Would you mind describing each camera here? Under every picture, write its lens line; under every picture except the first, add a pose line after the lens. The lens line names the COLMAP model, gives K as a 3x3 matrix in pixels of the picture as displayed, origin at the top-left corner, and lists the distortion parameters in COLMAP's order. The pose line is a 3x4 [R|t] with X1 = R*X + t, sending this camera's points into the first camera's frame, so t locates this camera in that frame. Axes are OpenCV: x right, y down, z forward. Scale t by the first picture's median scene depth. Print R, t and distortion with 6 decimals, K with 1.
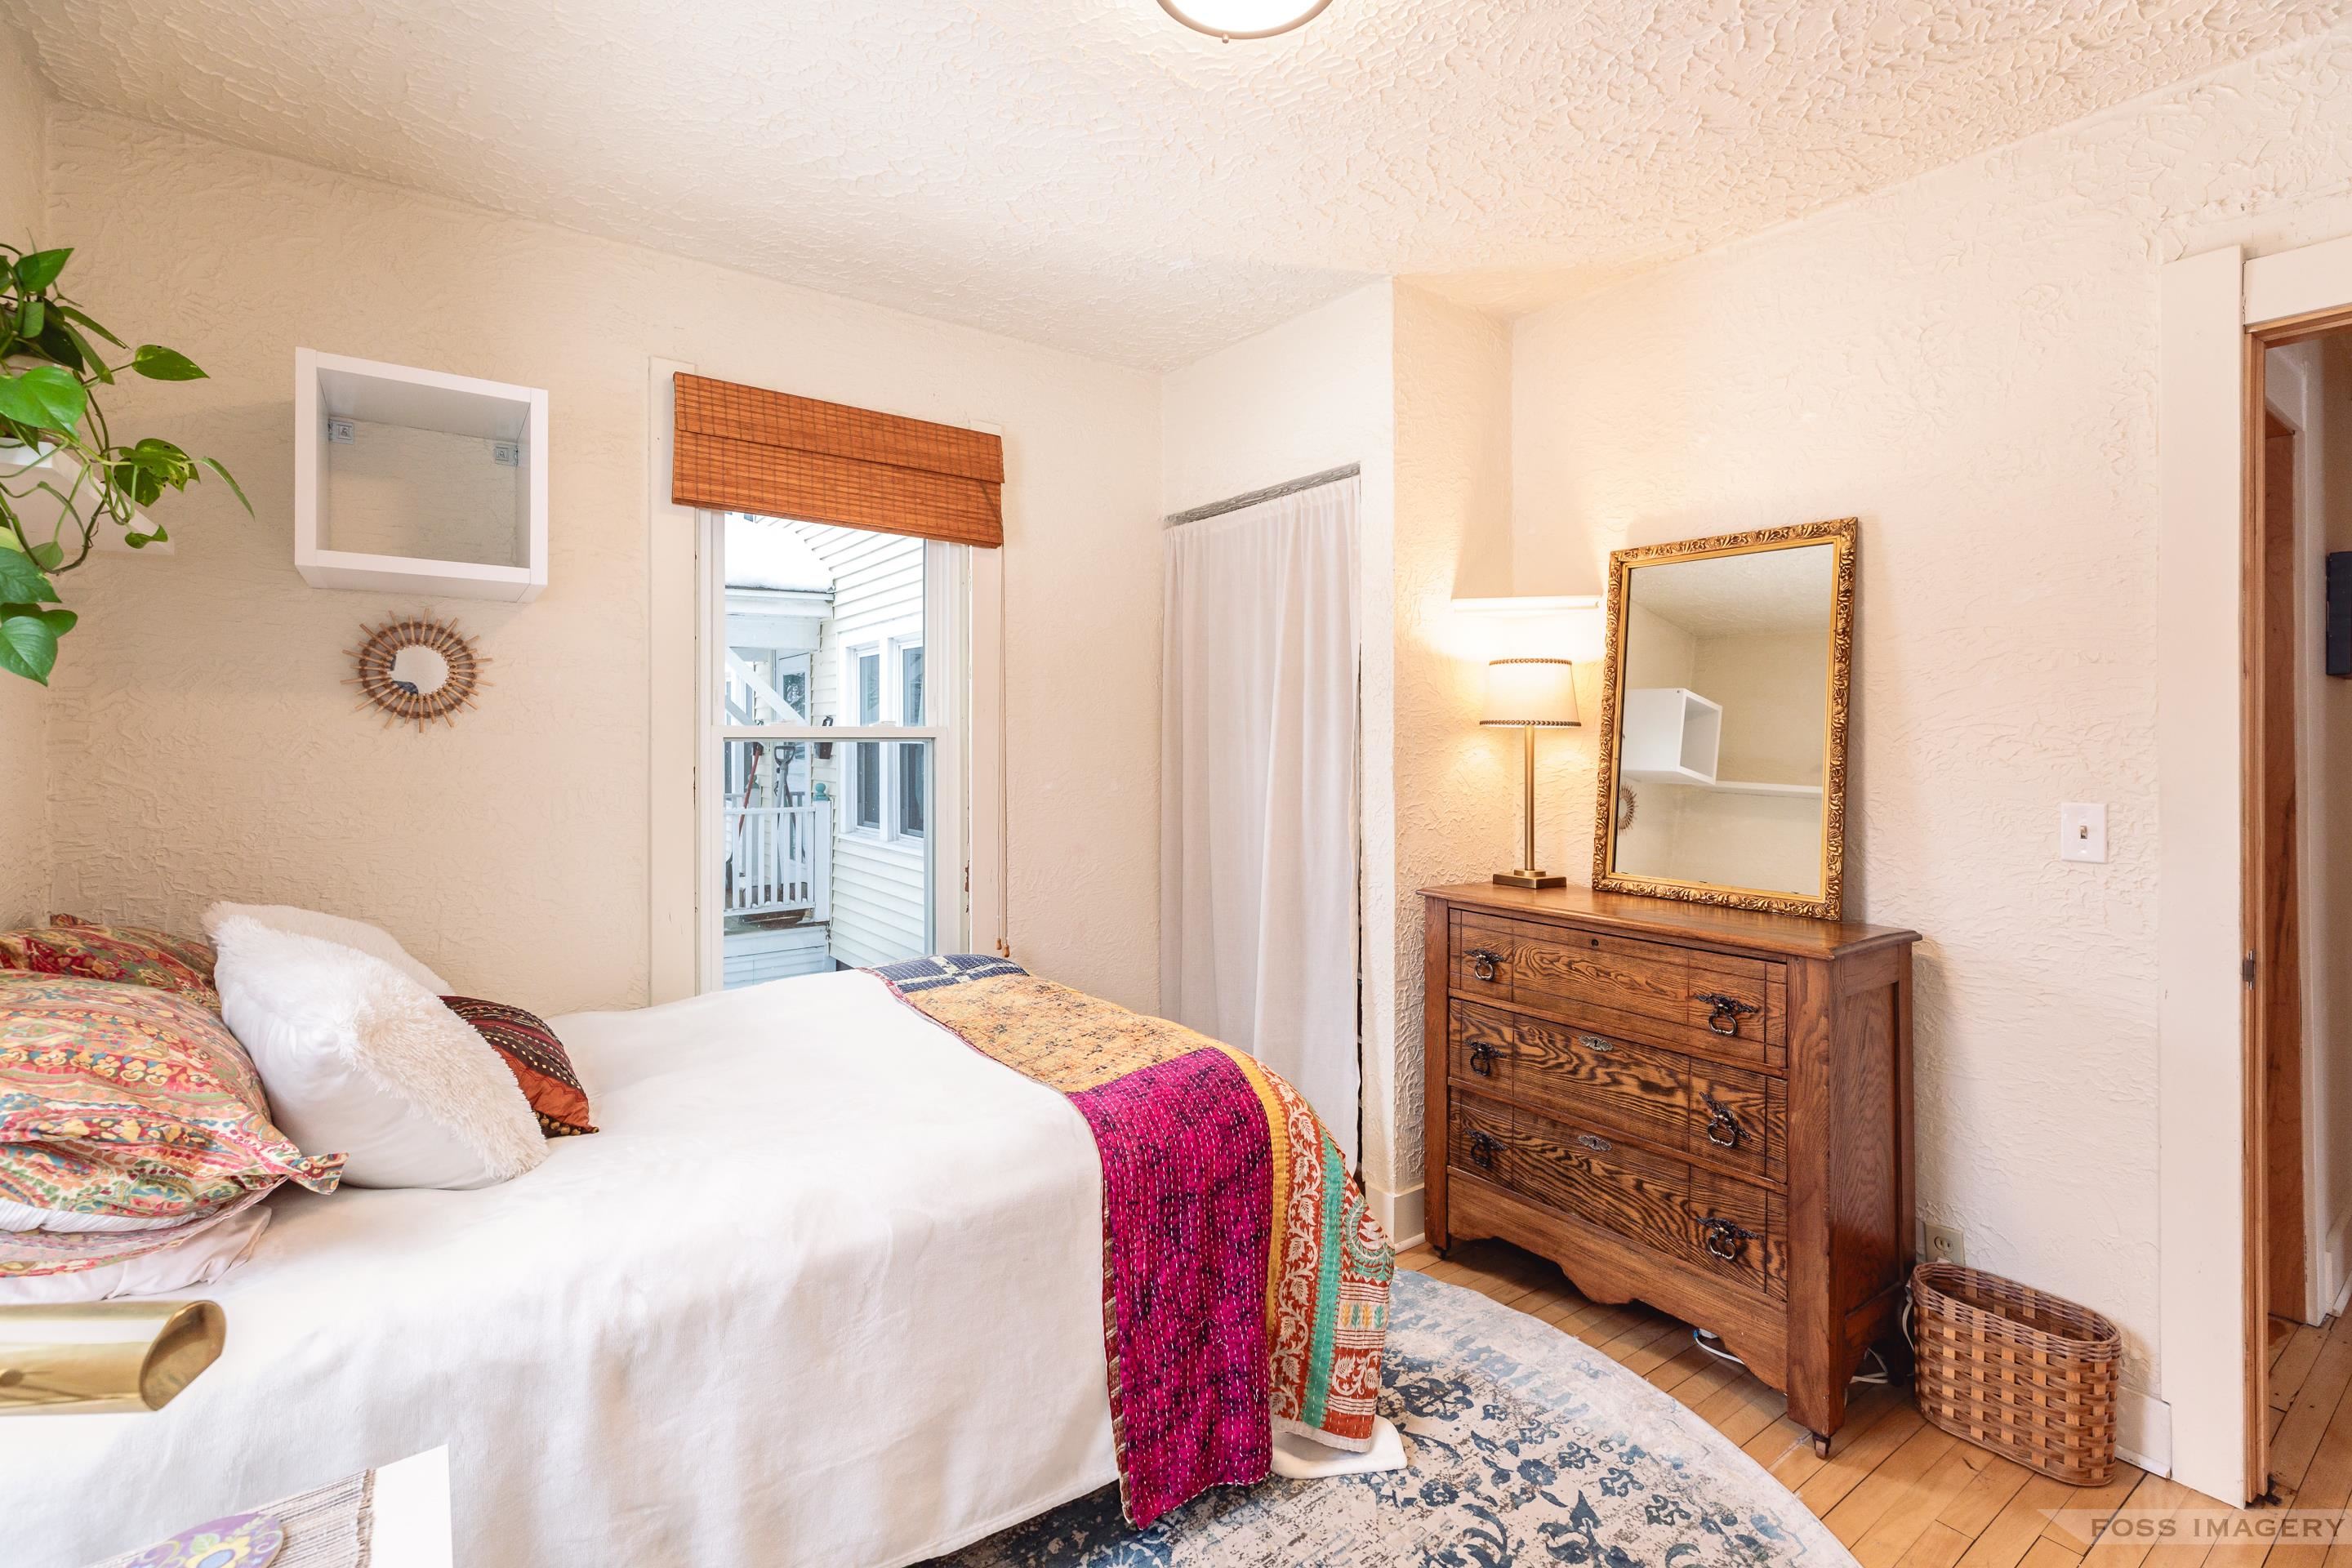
lens RADIAL K [[1061.5, 0, 1208.3], [0, 1061.5, 729.1], [0, 0, 1]] dist [0.004232, -0.000437]
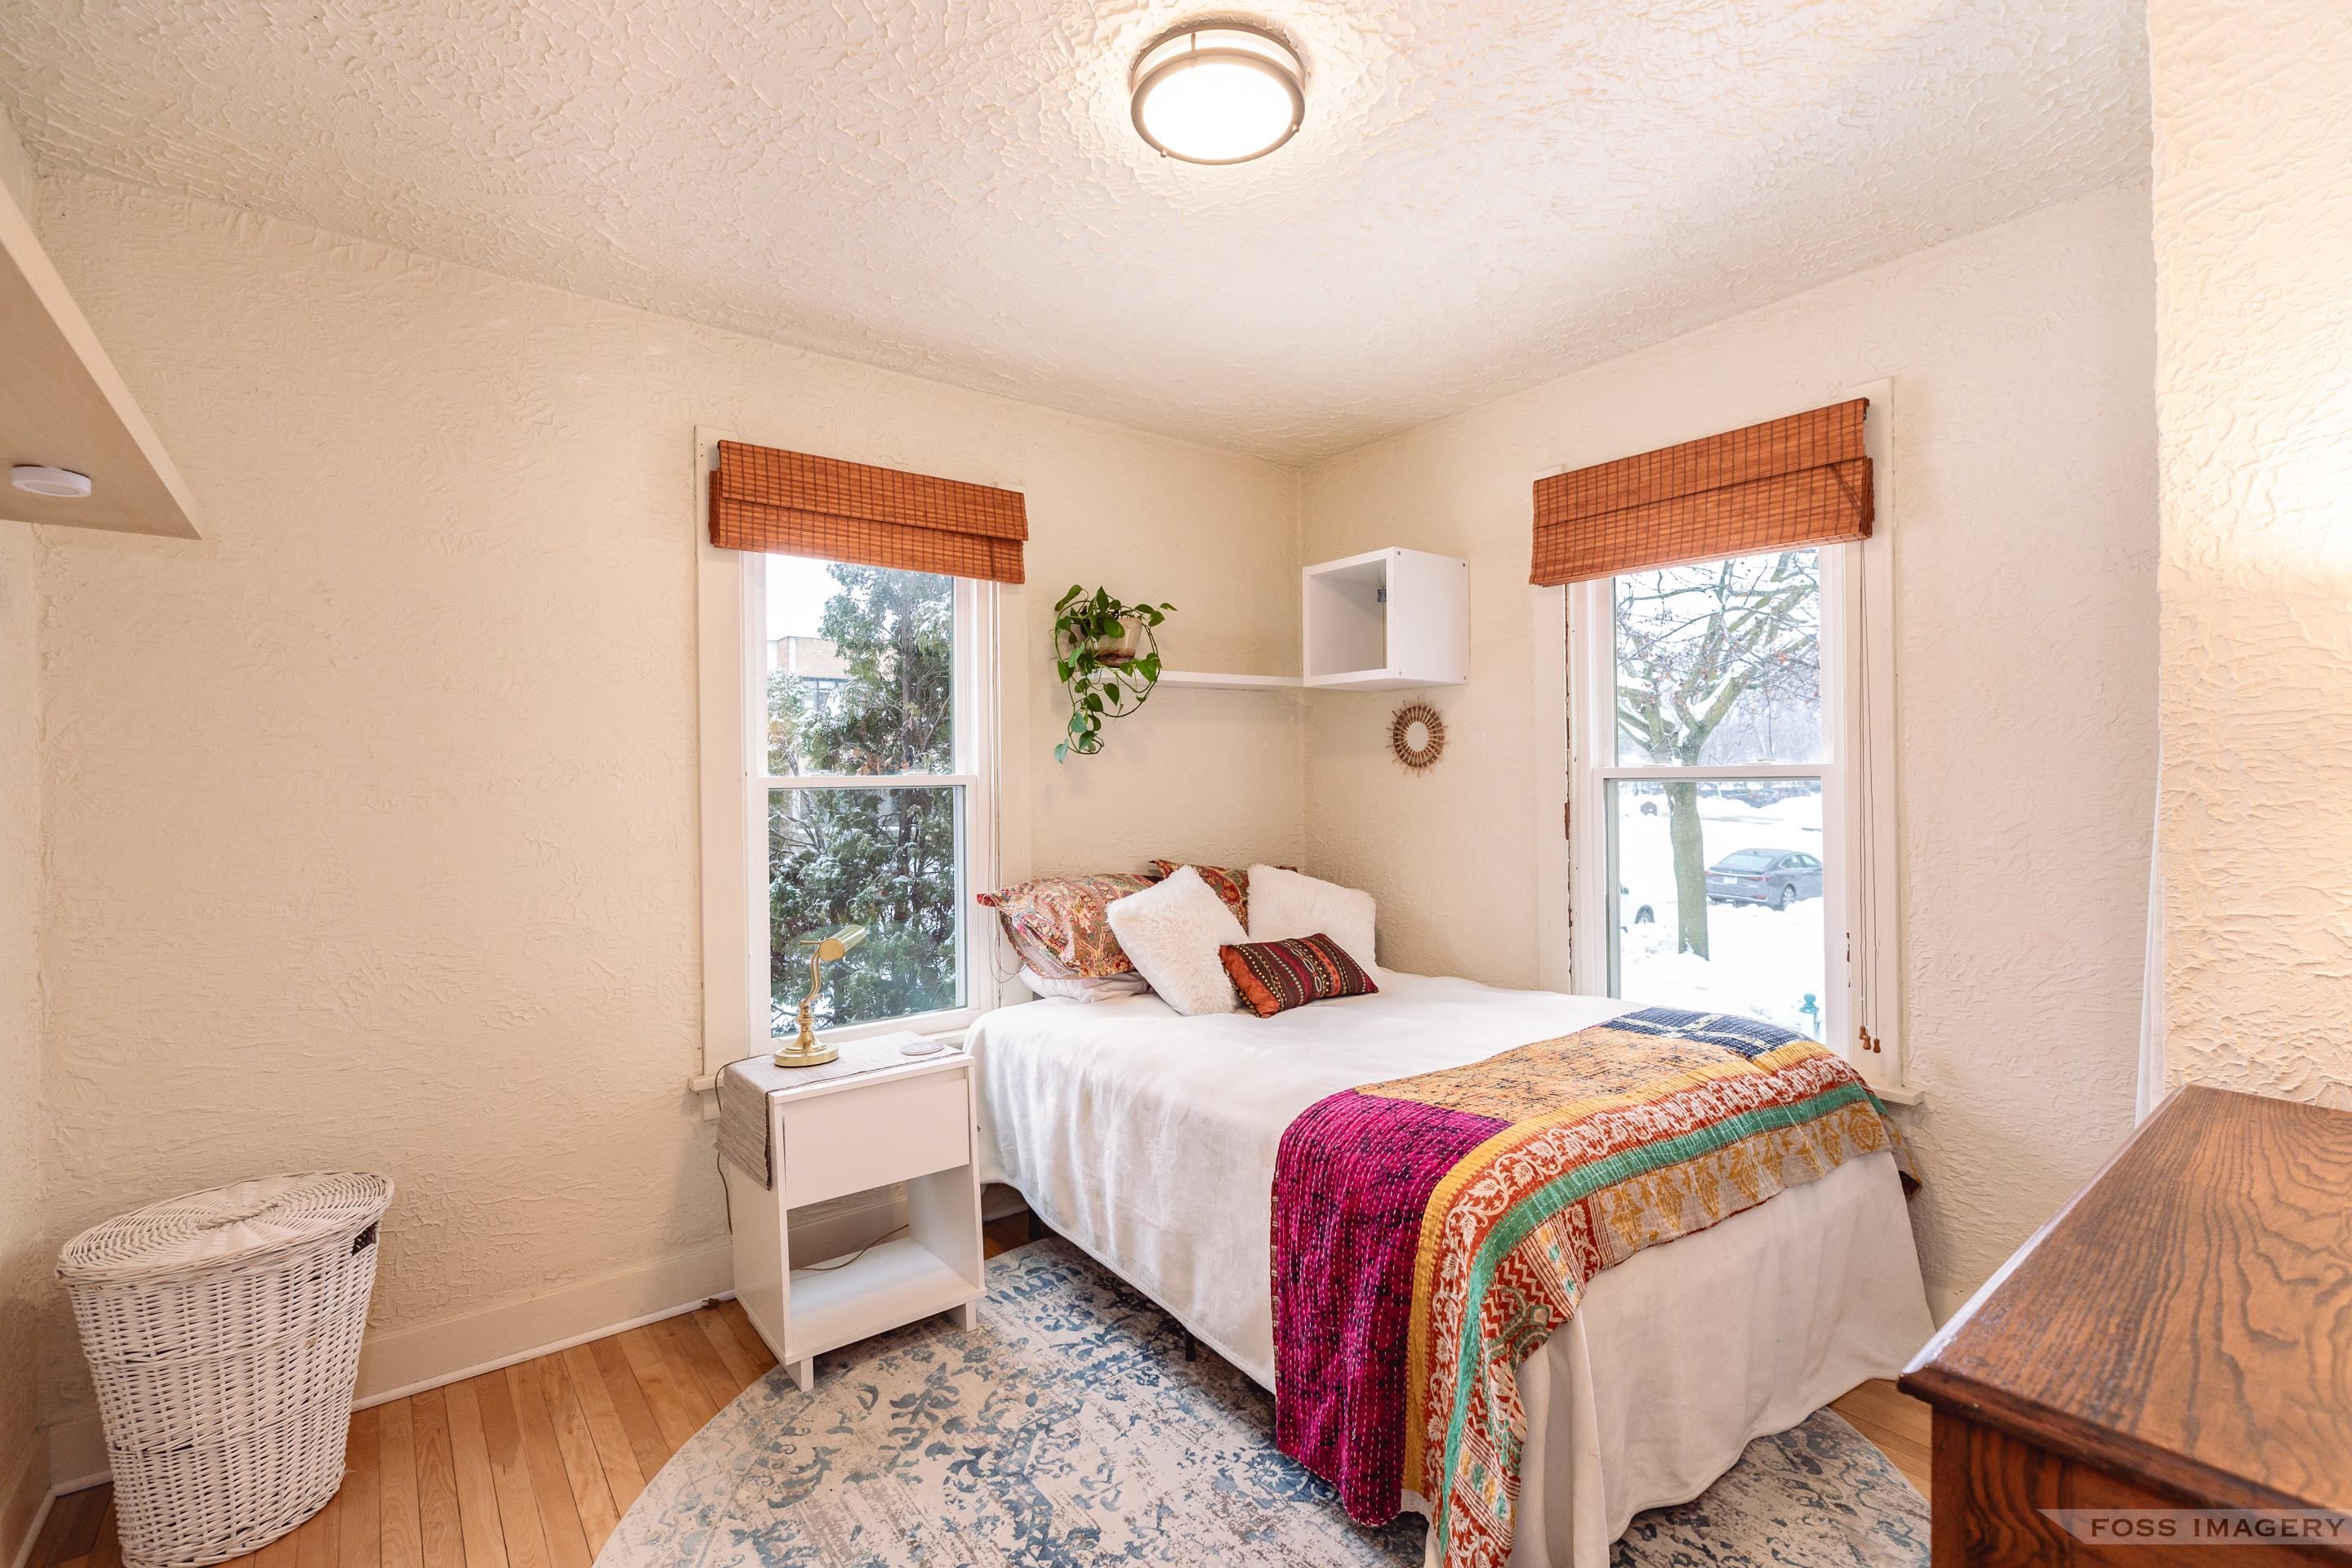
lens RADIAL K [[1061.5, 0, 1183.5], [0, 1061.5, 776.3], [0, 0, 1]] dist [0.004232, -0.000437]
pose [[0.011085, -0.005425, -0.999924, 0.815008], [0.018424, 0.999817, -0.005220, 0.004818], [0.999769, -0.018365, 0.011183, 0.649020]]
